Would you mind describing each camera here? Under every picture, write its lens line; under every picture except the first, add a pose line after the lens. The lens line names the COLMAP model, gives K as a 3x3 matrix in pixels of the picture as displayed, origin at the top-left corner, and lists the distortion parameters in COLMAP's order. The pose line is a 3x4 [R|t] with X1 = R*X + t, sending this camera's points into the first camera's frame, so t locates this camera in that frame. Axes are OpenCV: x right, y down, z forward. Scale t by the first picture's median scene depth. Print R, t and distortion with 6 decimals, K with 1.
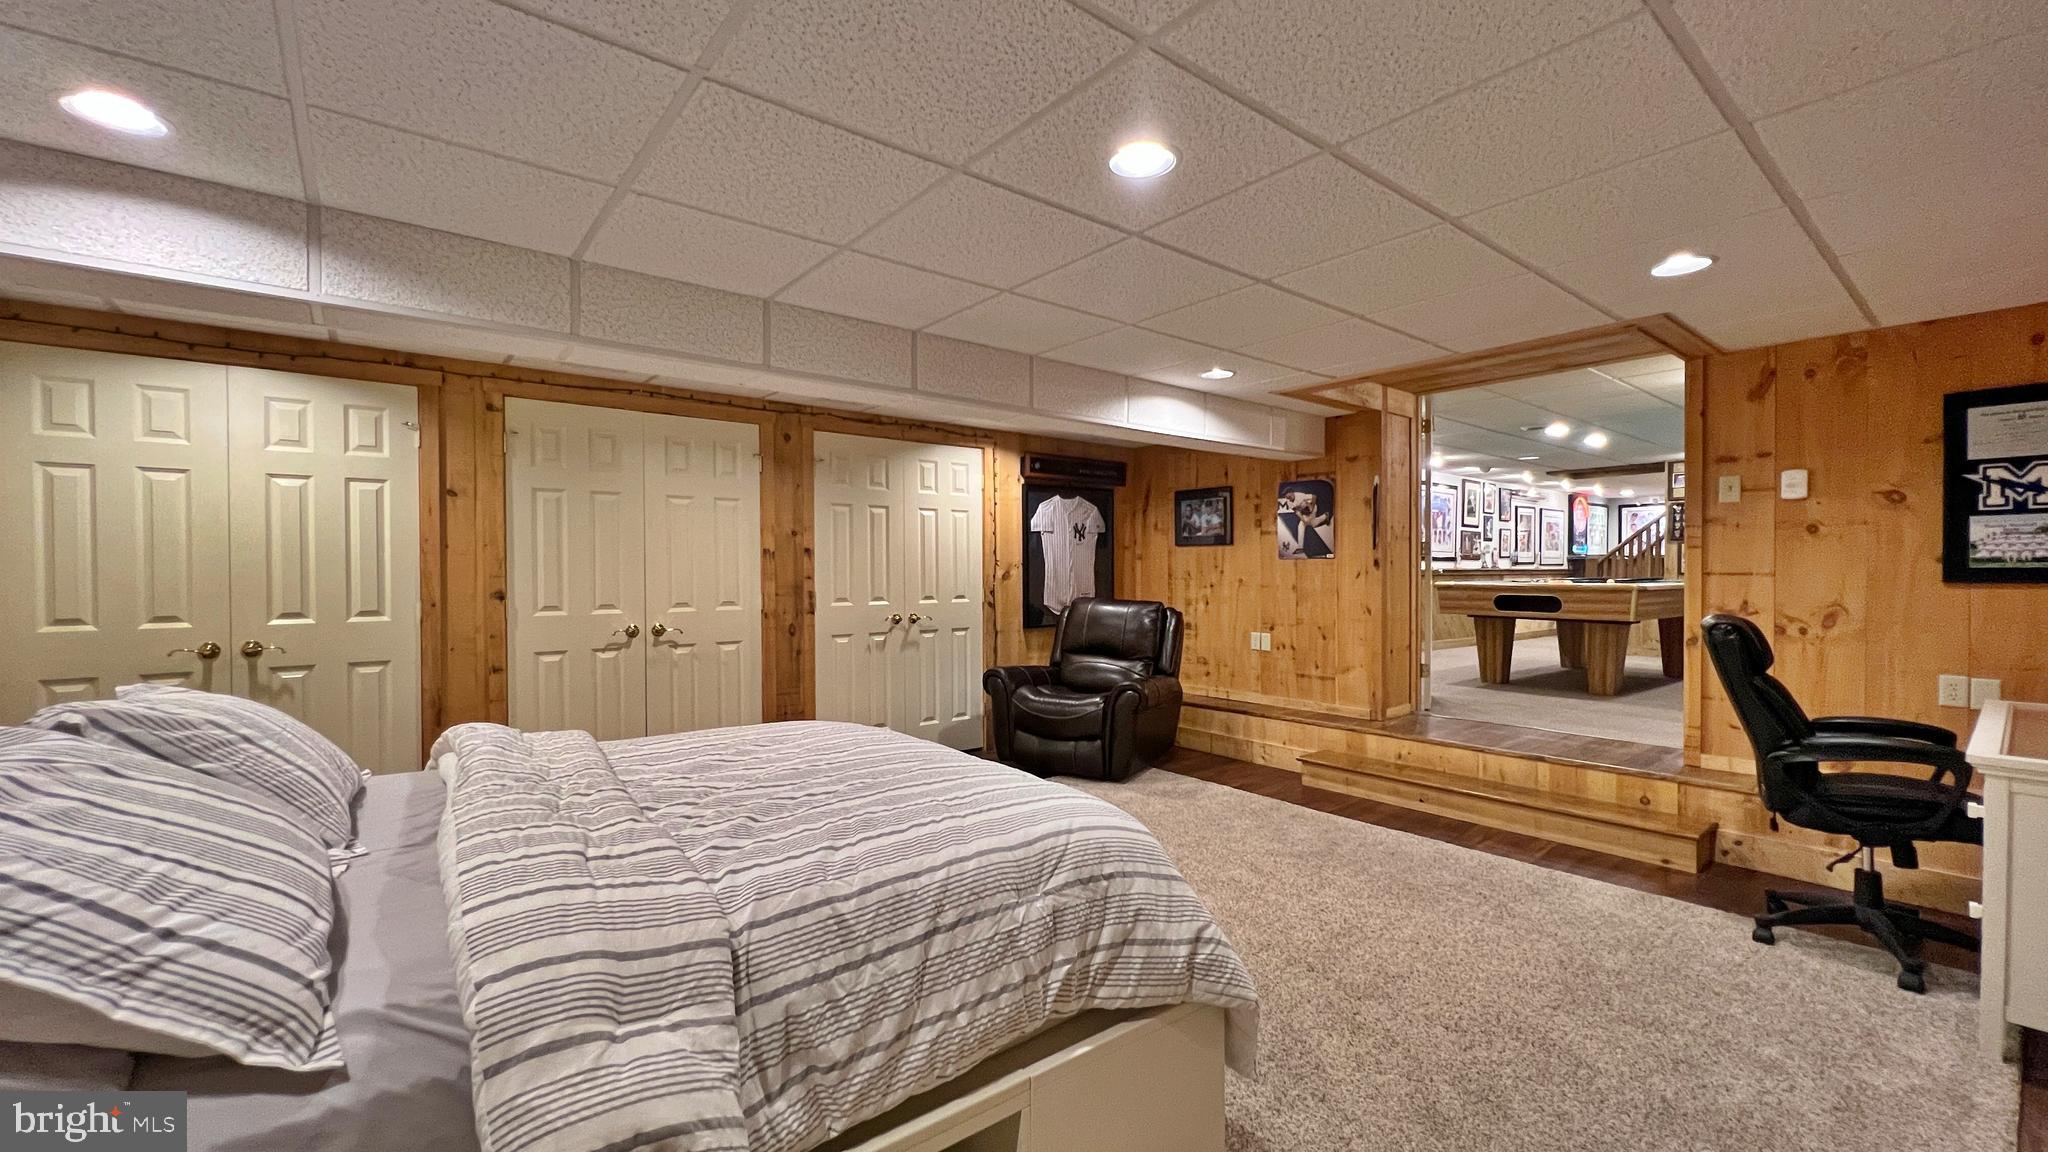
lens RADIAL K [[825.0, 0, 1021.6], [0, 825.0, 581.4], [0, 0, 1]] dist [-0.000890, -0.000087]
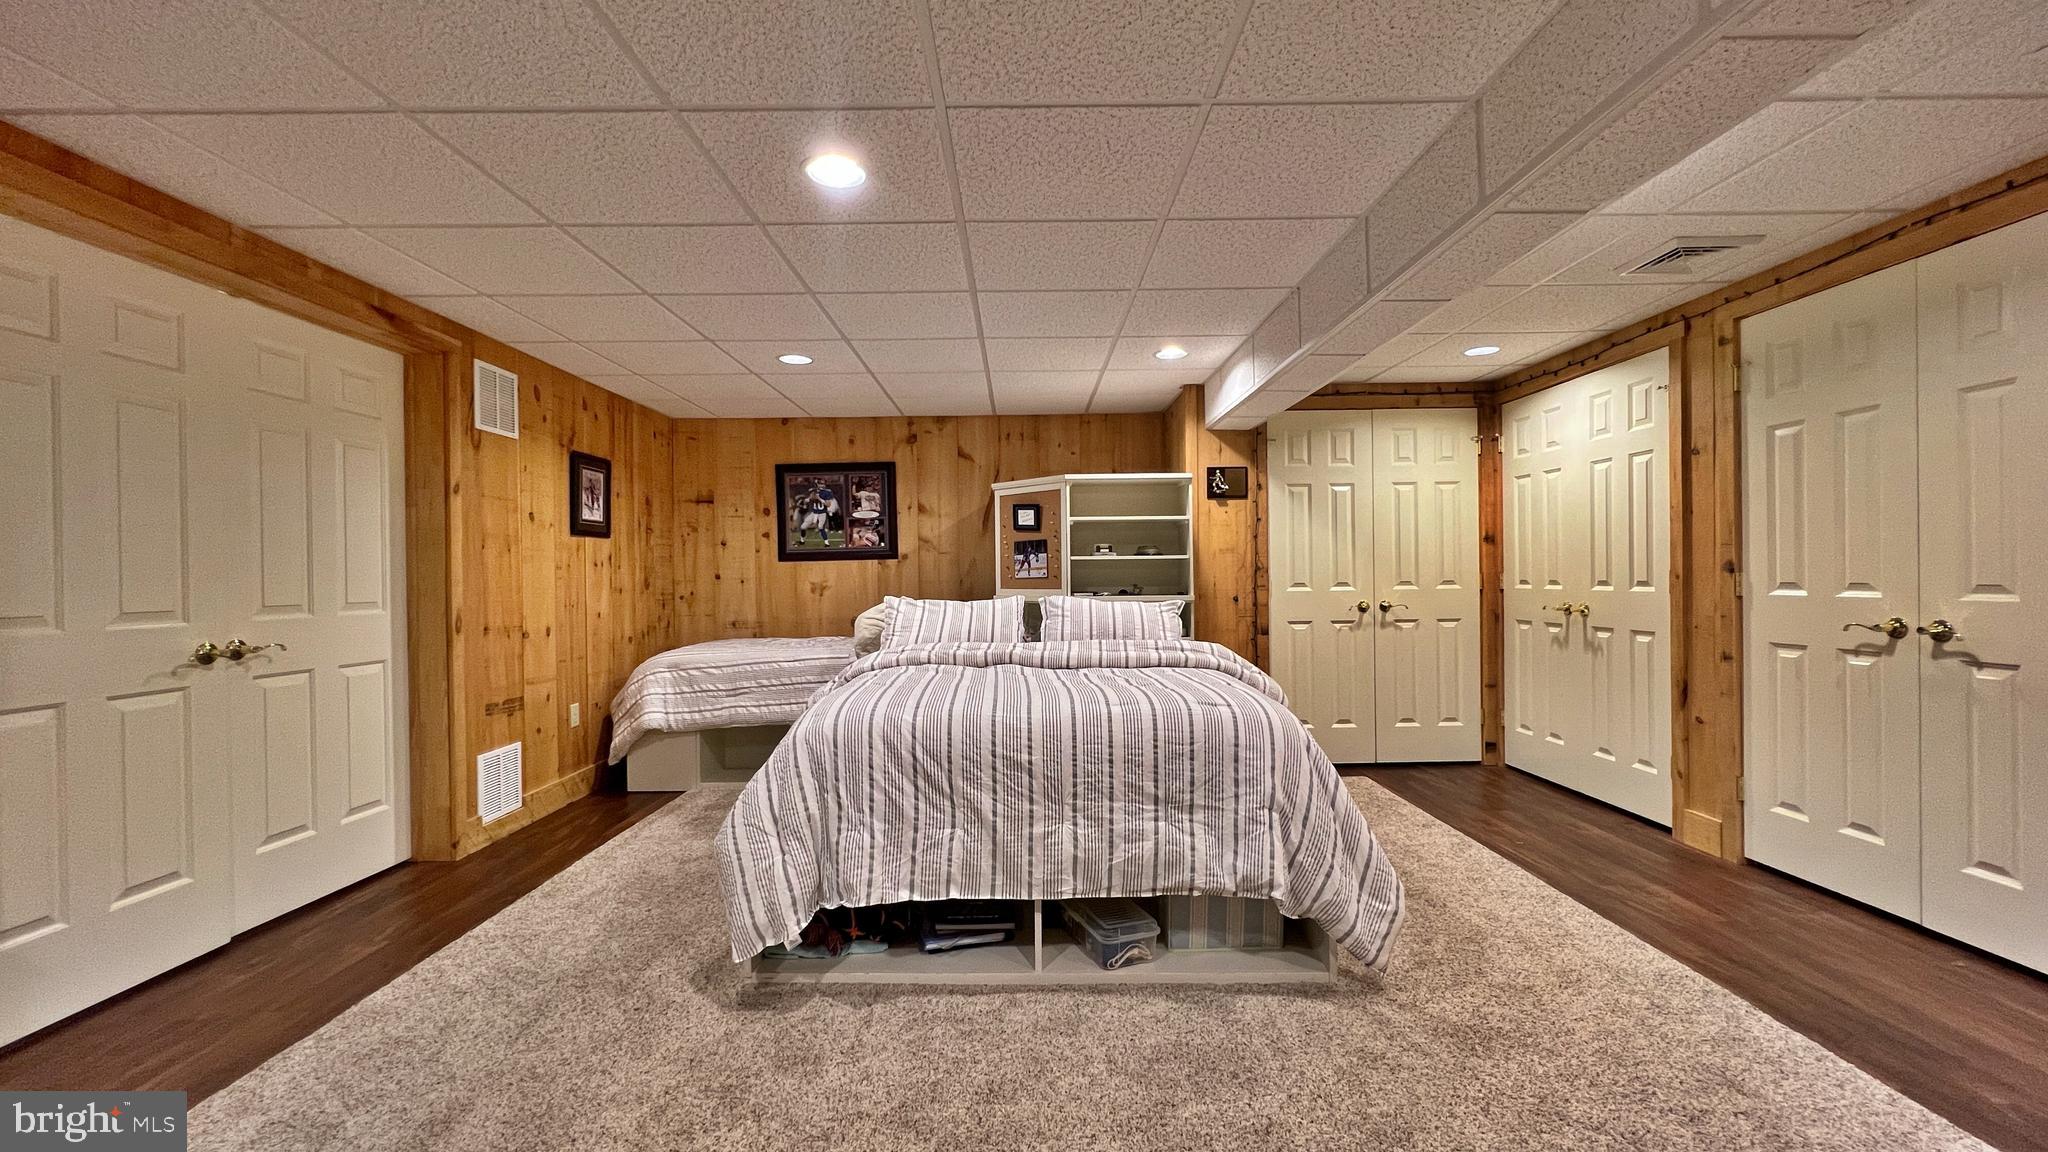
lens RADIAL K [[825.0, 0, 1023.4], [0, 825.0, 576.0], [0, 0, 1]] dist [-0.000890, -0.000087]
pose [[-0.627783, 0.019745, -0.778138, 0.453005], [0.017703, 0.999782, 0.011087, 0.003996], [0.778187, -0.006815, -0.627996, 0.980850]]
